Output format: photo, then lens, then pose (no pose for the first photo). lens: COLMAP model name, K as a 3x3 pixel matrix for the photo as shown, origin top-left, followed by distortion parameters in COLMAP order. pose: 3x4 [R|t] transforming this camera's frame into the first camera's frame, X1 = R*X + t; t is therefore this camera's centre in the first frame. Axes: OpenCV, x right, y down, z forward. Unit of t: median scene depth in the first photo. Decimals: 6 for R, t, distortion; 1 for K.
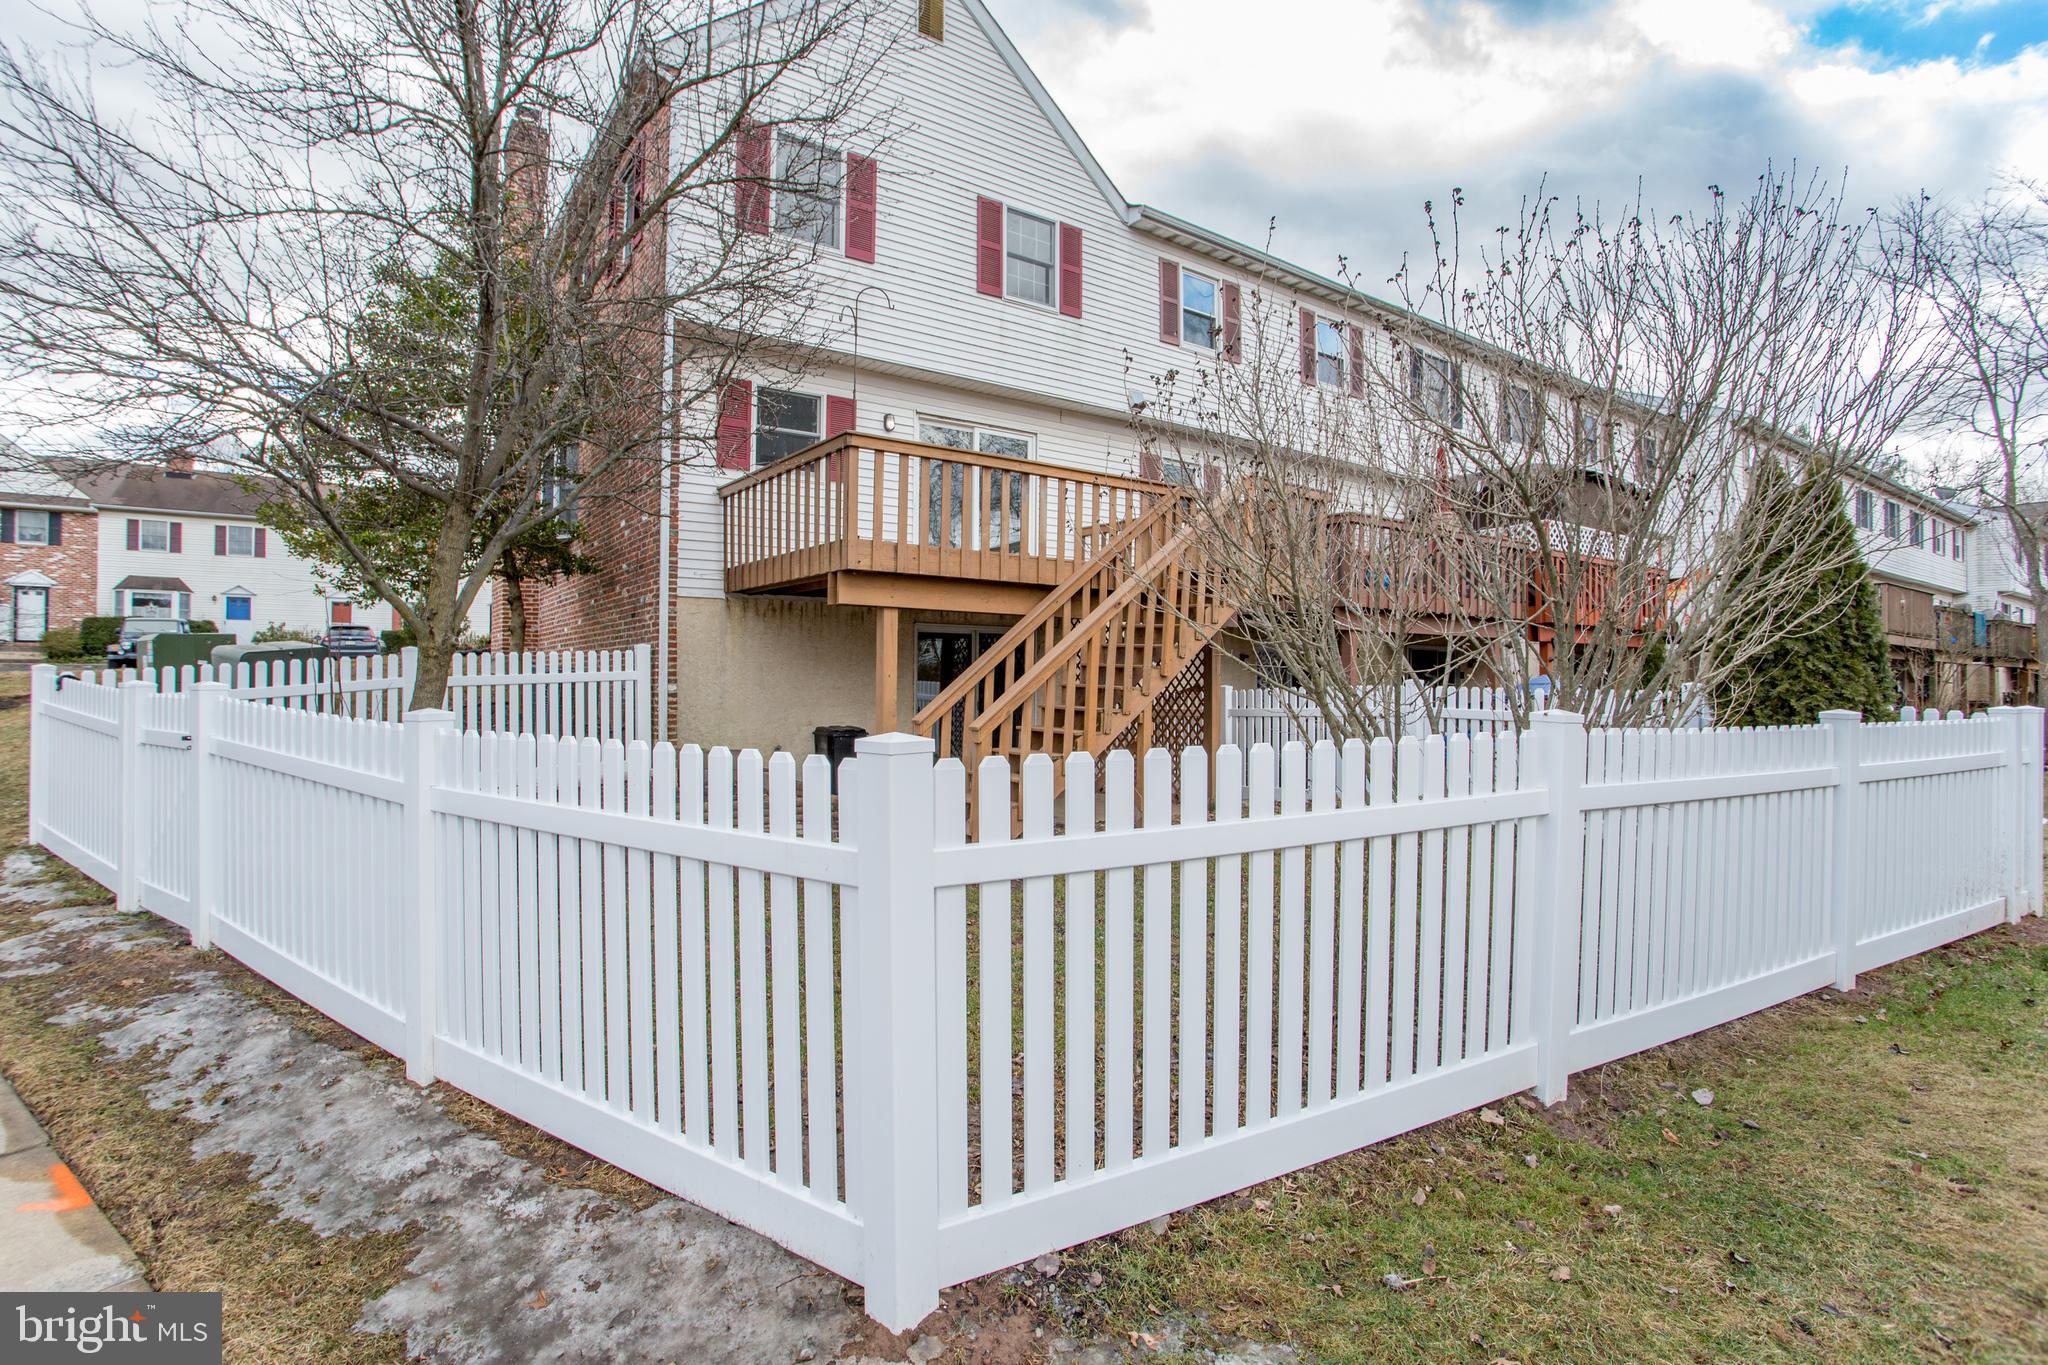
lens RADIAL K [[991.6, 0, 1020.9], [0, 991.6, 683.5], [0, 0, 1]] dist [-0.035469, 0.012496]
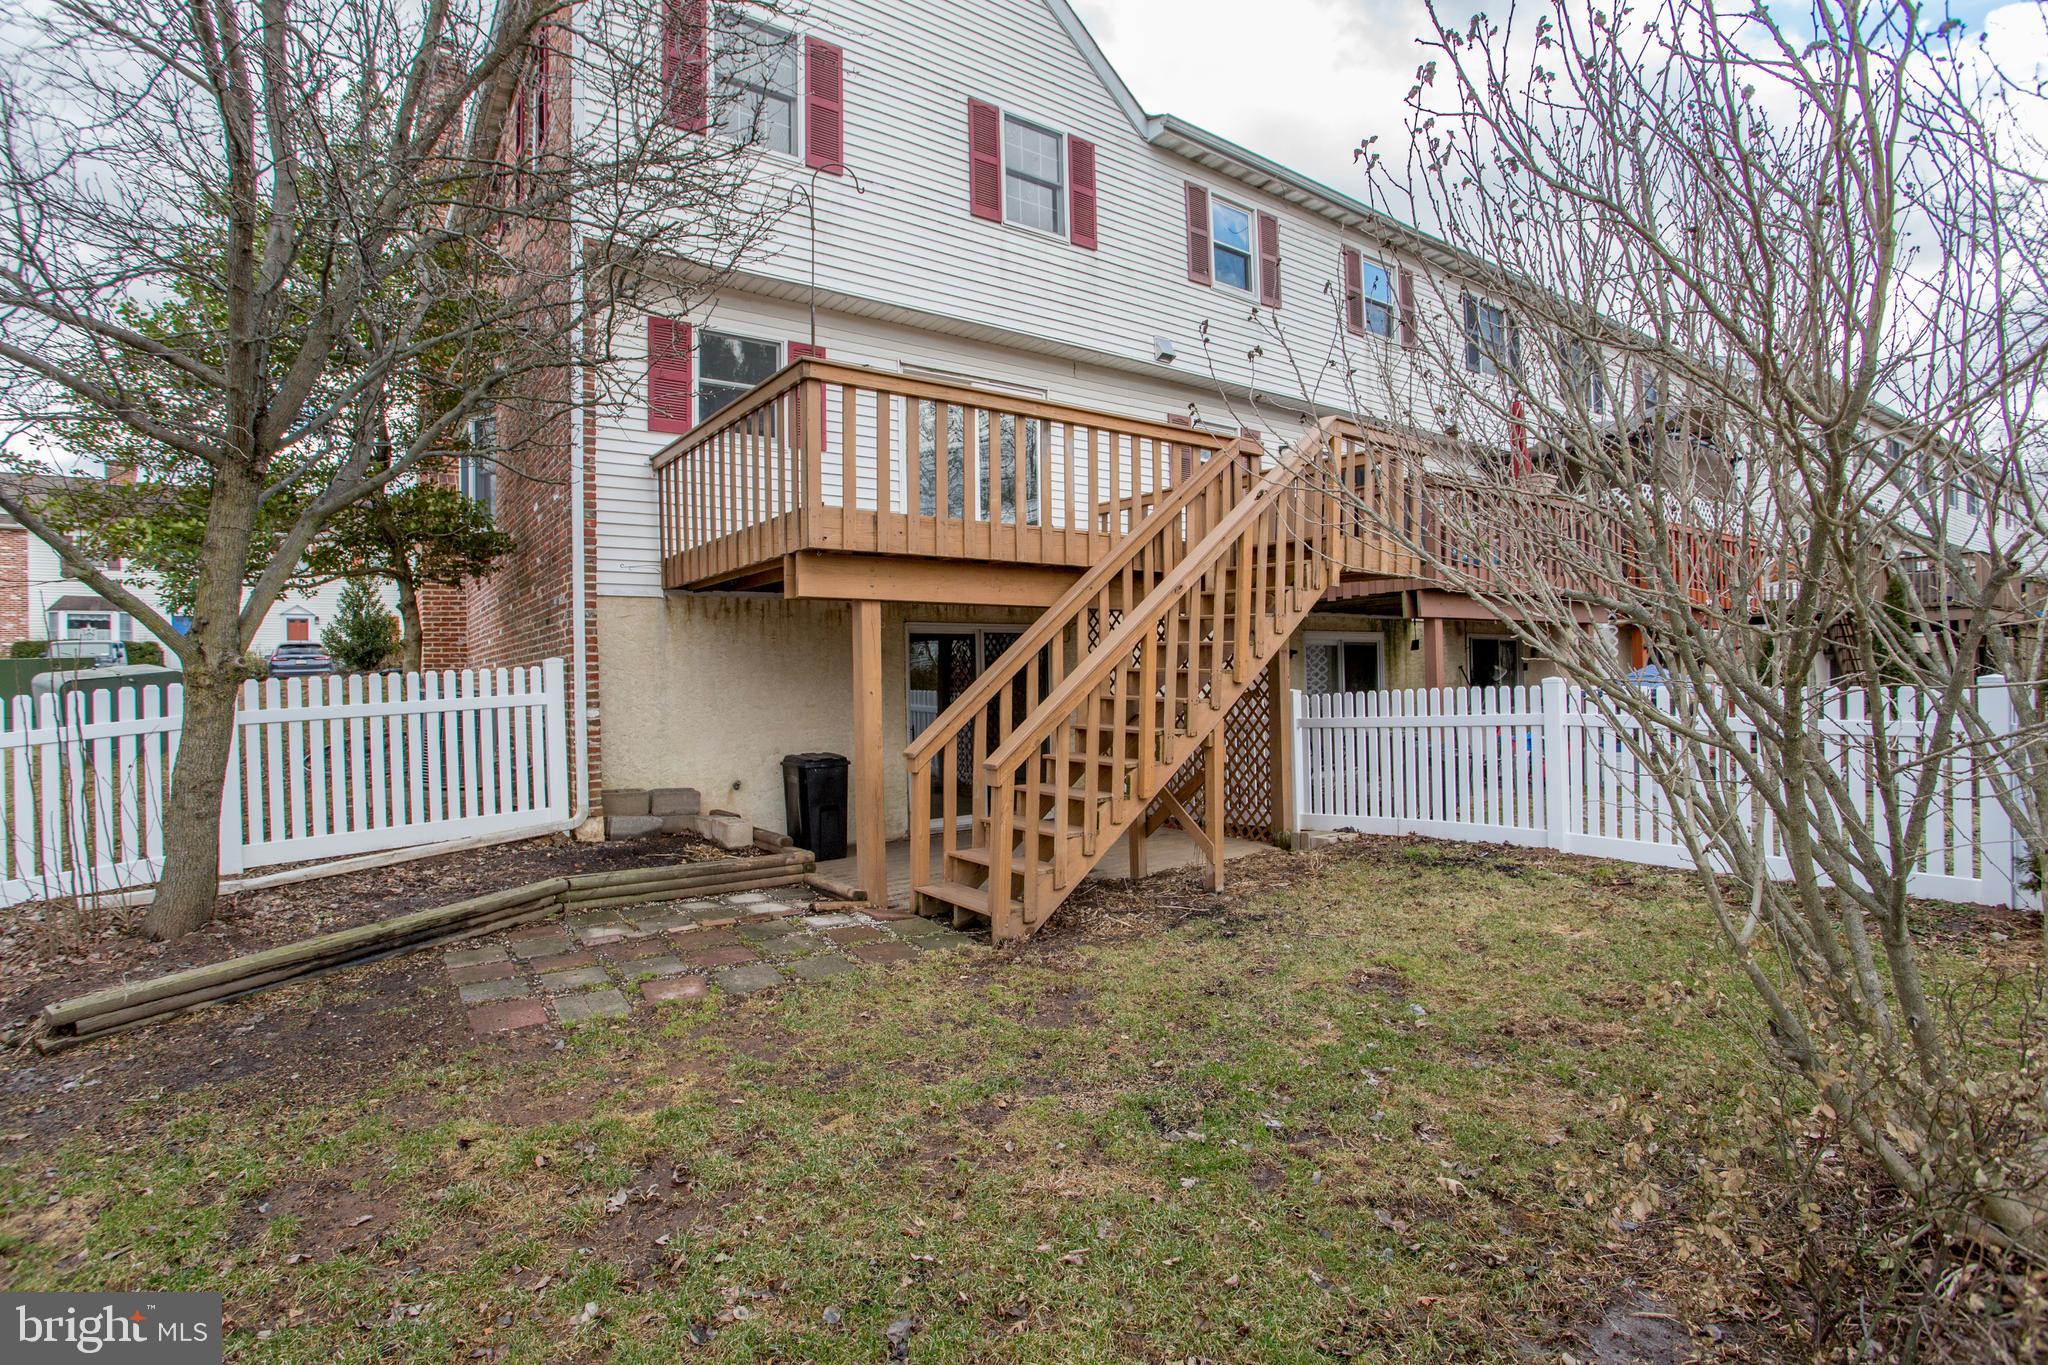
lens RADIAL K [[991.6, 0, 1026.4], [0, 991.6, 682.9], [0, 0, 1]] dist [-0.035469, 0.012496]
pose [[0.999572, -0.026833, 0.011614, -0.019437], [0.026835, 0.999640, -0.000026, -0.009212], [-0.011609, 0.000338, 0.999933, 0.197504]]
